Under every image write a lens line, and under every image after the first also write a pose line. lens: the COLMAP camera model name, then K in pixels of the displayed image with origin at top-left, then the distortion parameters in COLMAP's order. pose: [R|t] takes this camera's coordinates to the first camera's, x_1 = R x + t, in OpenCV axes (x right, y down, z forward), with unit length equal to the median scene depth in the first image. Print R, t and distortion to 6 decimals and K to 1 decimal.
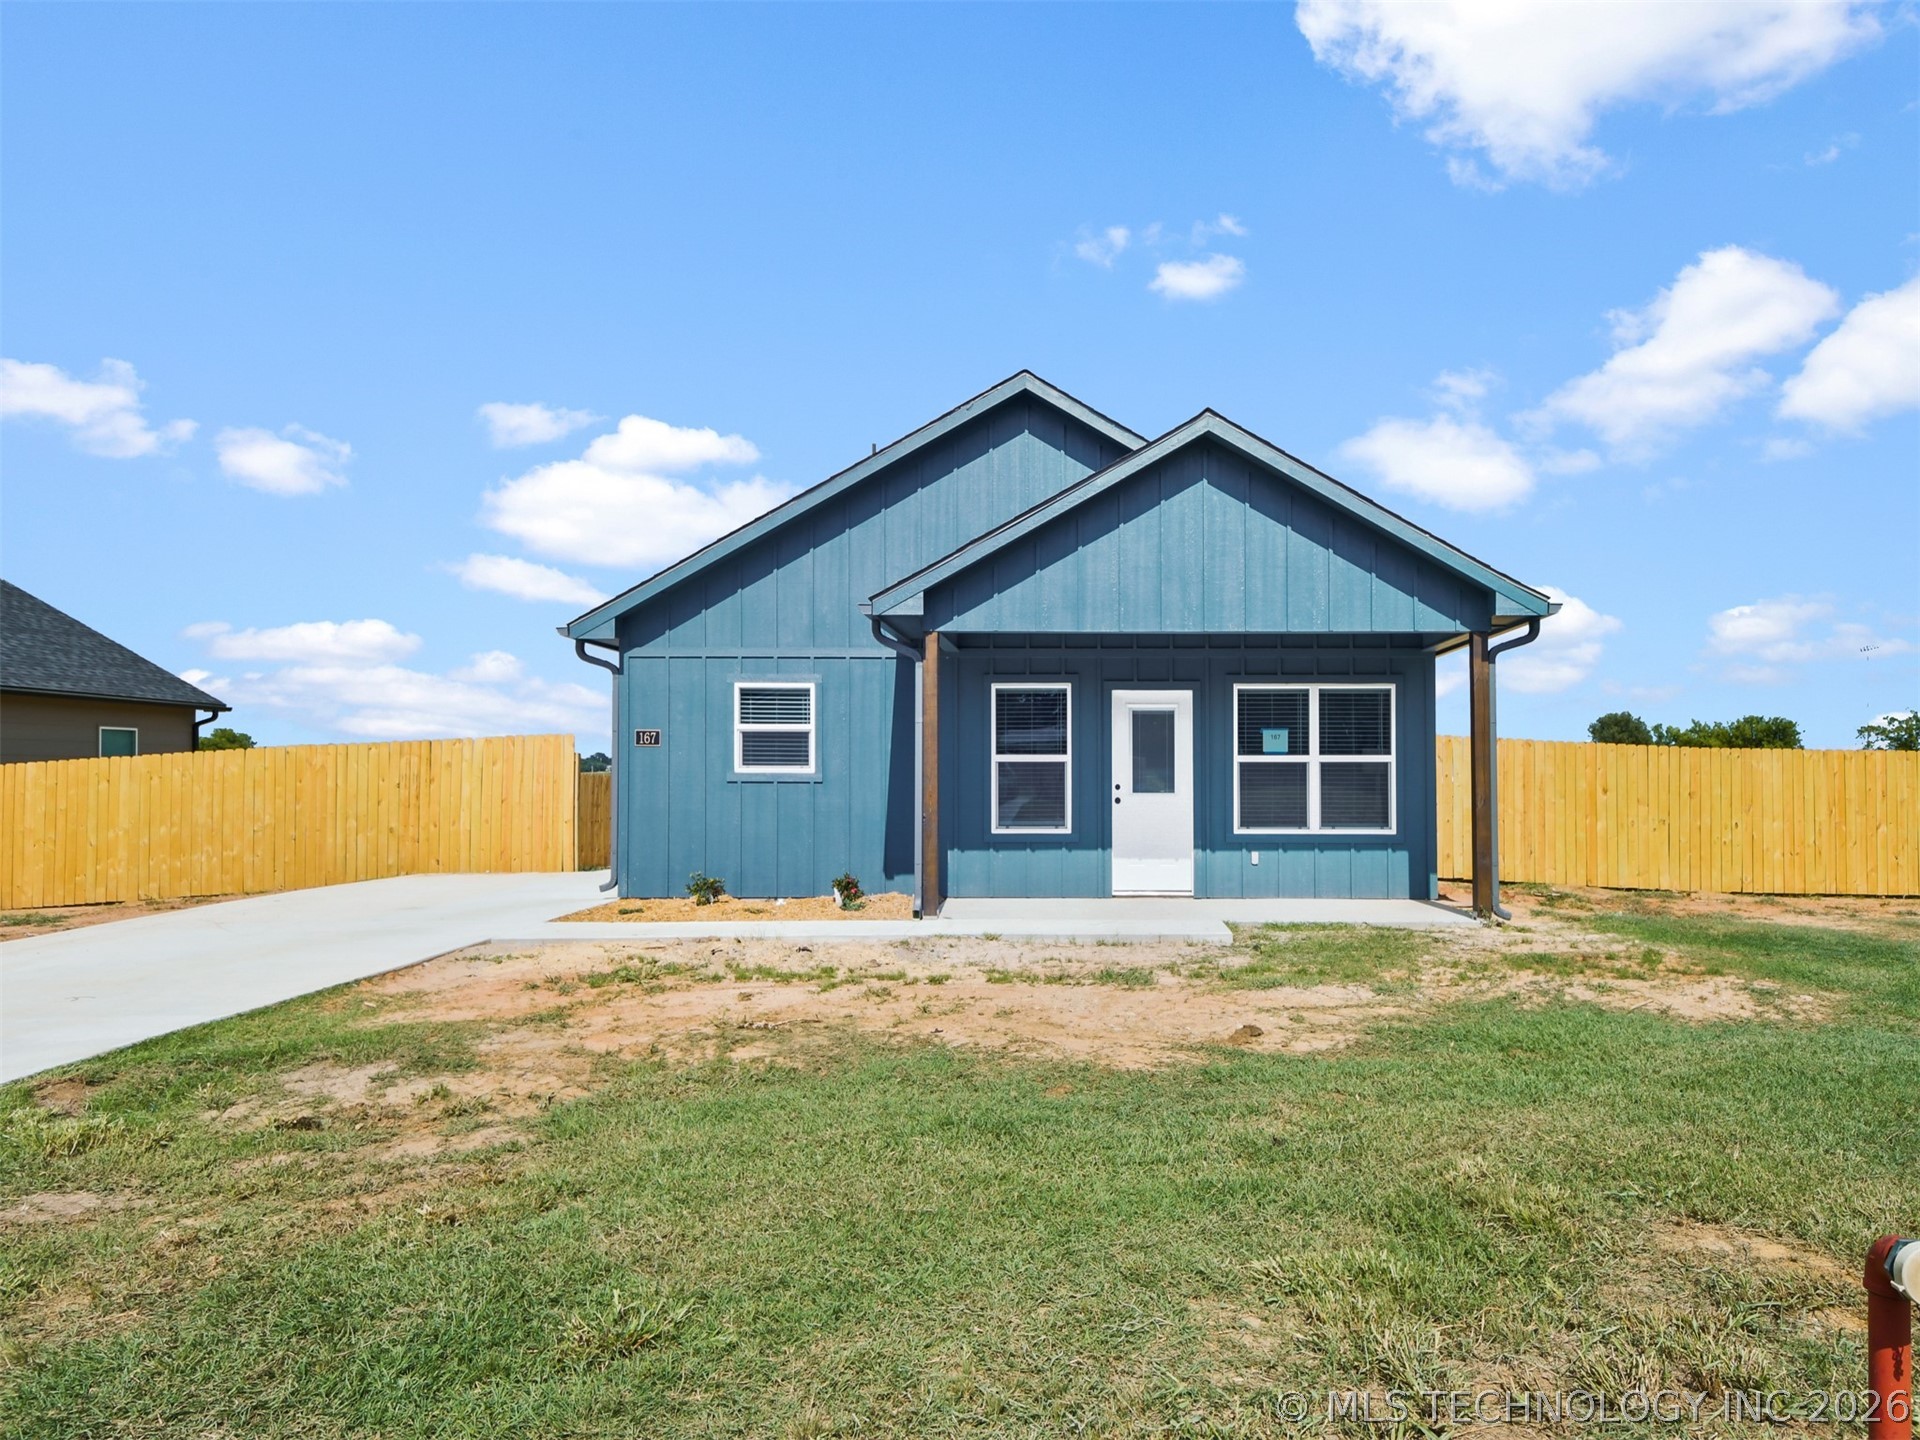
lens RADIAL K [[1186.4, 0, 960.0], [0, 1186.4, 720.0], [0, 0, 1]] dist [0.015505, -0.000594]
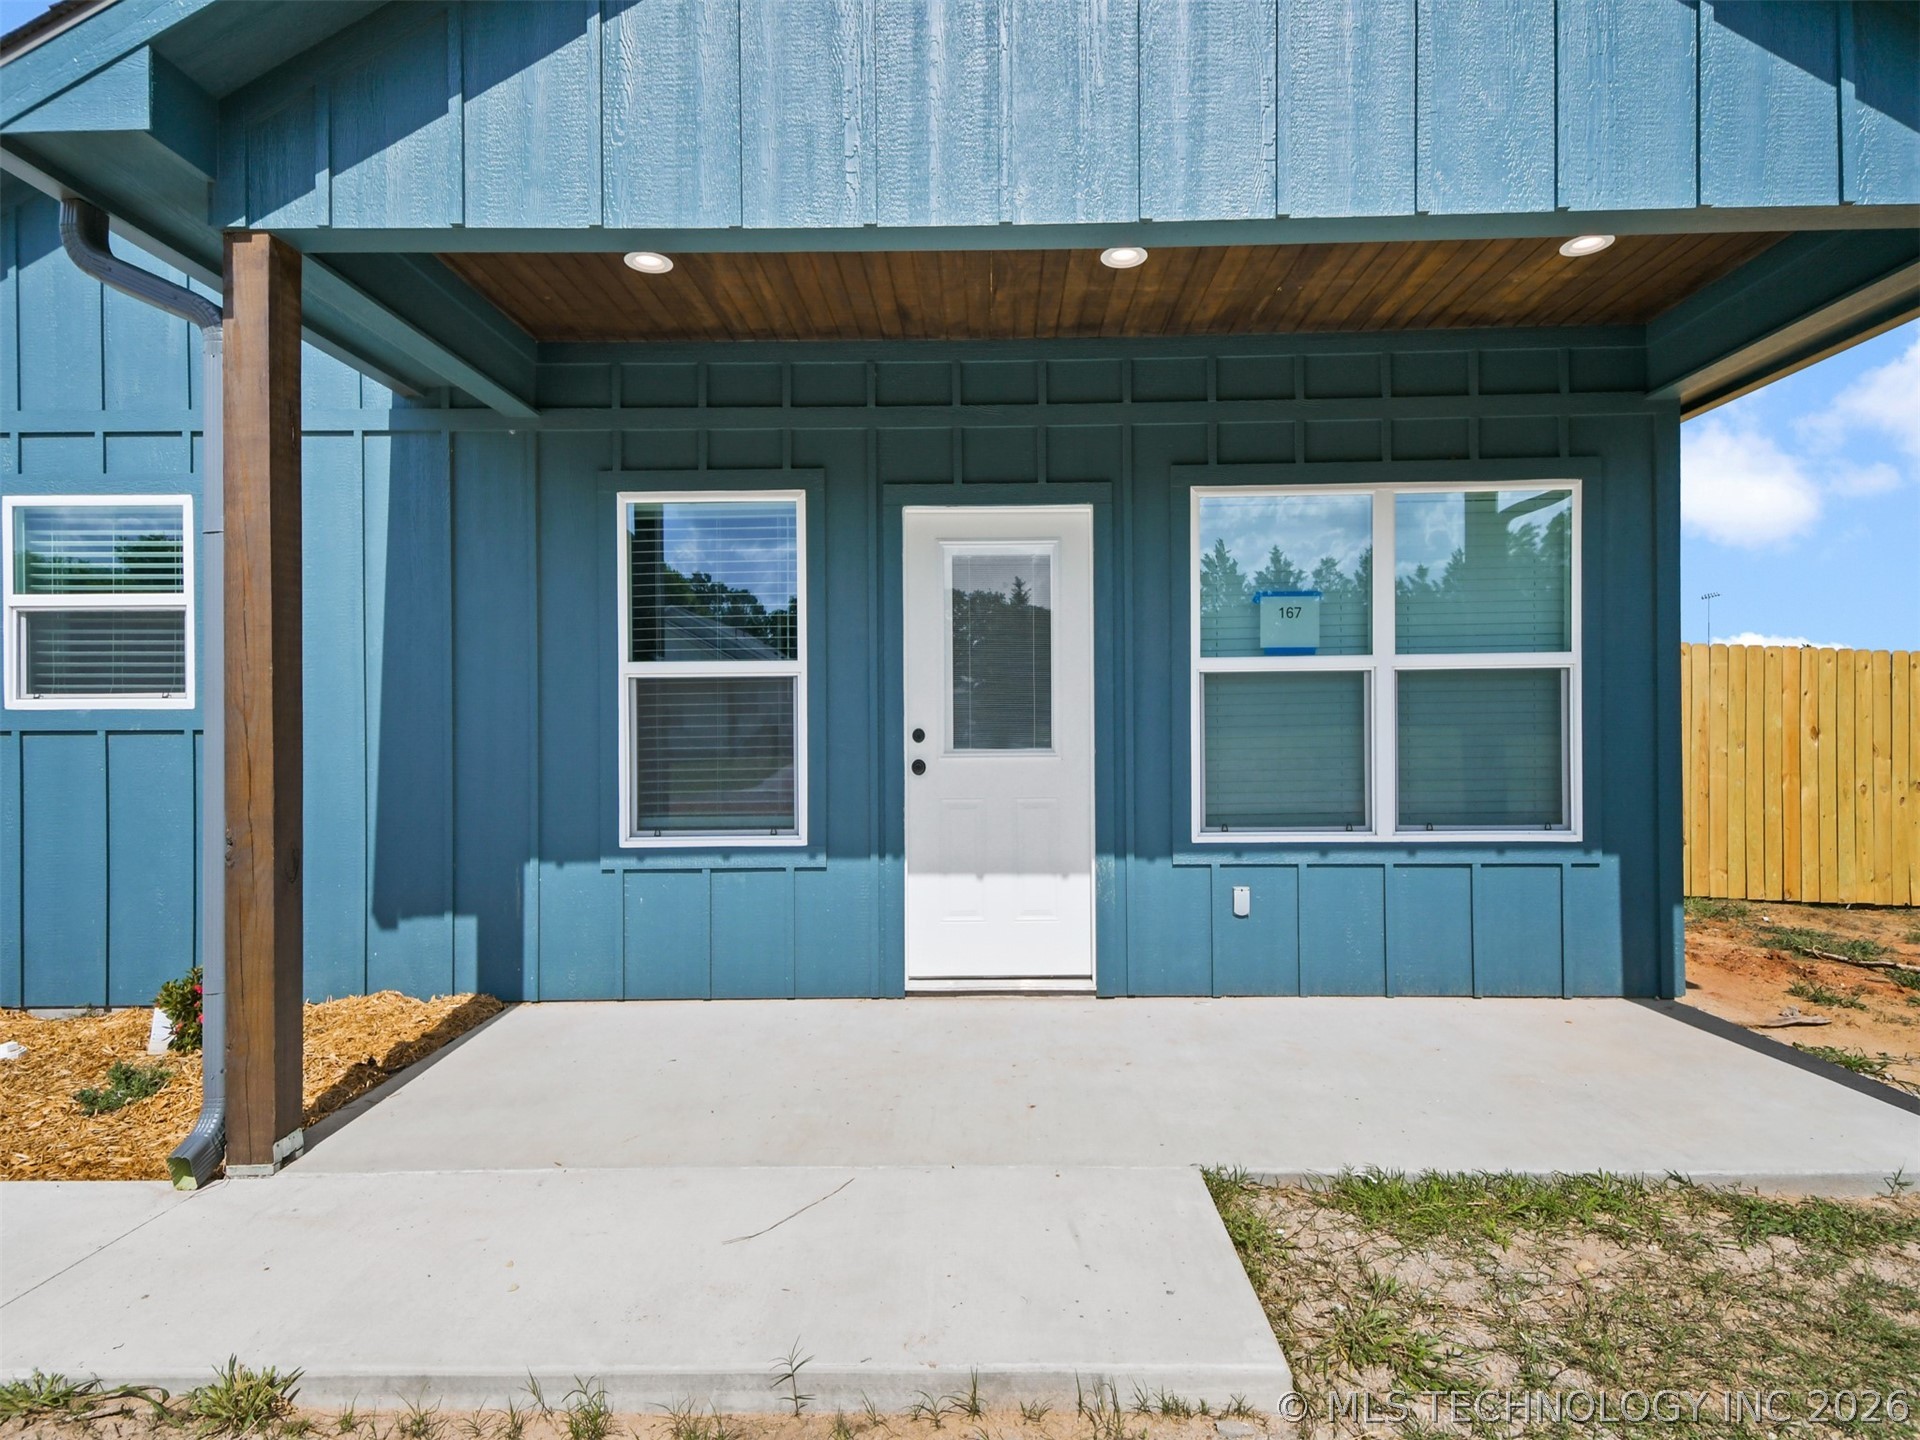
lens RADIAL K [[1094.8, 0, 883.0], [0, 1094.8, 722.9], [0, 0, 1]] dist [0.021723, 0.000426]
pose [[0.999793, -0.010410, 0.017486, 0.114040], [0.009630, 0.998980, 0.044120, 0.034880], [-0.017928, -0.043943, 0.998873, 0.611034]]
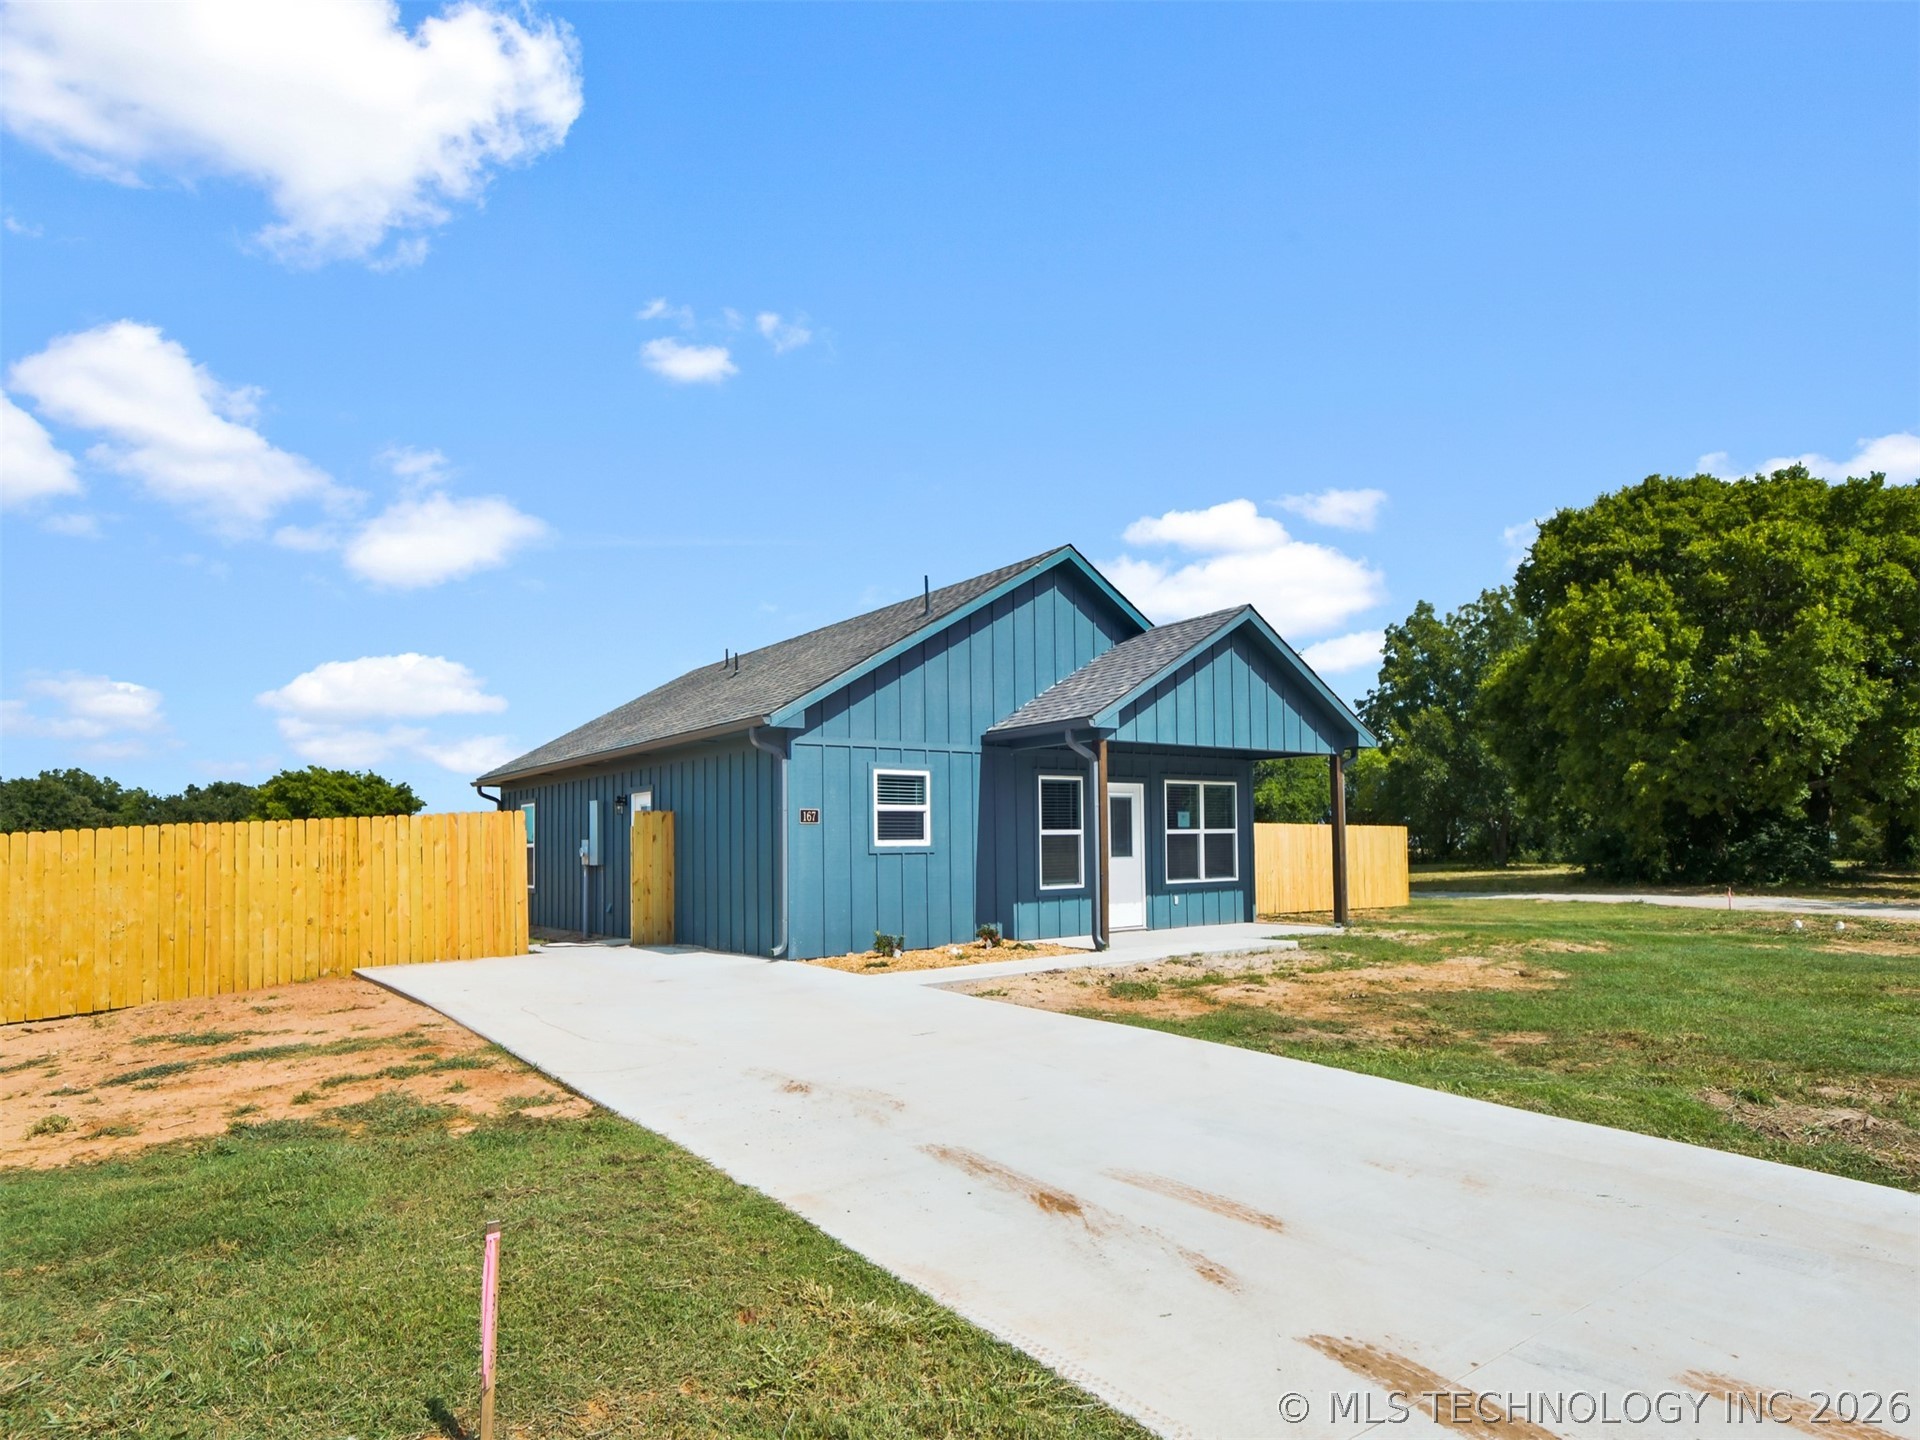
lens RADIAL K [[1186.4, 0, 960.0], [0, 1186.4, 720.0], [0, 0, 1]] dist [0.015505, -0.000594]
pose [[0.773372, 0.052804, 0.631750, -0.880455], [-0.013646, 0.997681, -0.066684, -0.003079], [-0.633806, 0.042951, 0.772299, 0.035013]]
